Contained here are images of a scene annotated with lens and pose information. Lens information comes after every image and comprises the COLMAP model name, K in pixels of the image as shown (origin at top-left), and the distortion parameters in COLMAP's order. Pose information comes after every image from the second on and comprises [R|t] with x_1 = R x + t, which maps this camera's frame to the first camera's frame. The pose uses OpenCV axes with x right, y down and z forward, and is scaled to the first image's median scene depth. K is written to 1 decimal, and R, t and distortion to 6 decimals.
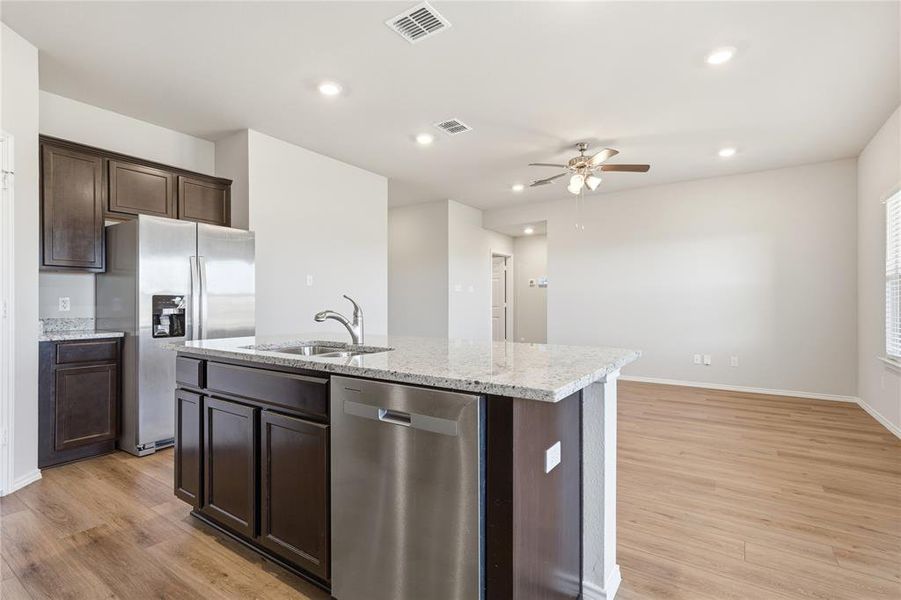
lens RADIAL K [[424.1, 0, 450.5], [0, 424.1, 300.0], [0, 0, 1]] dist [0.003283, 0.000693]
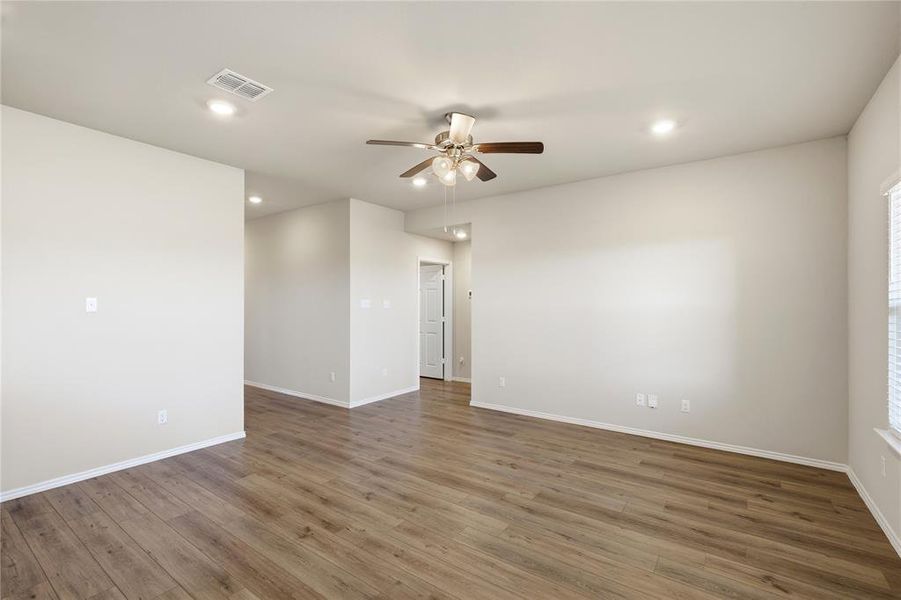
lens RADIAL K [[404.0, 0, 450.5], [0, 404.0, 300.0], [0, 0, 1]] dist [0.000075, -0.000065]
pose [[0.999608, 0.001302, -0.027971, 0.356841], [-0.001261, 0.999998, 0.001490, -0.062991], [0.027972, -0.001454, 0.999608, 0.350487]]
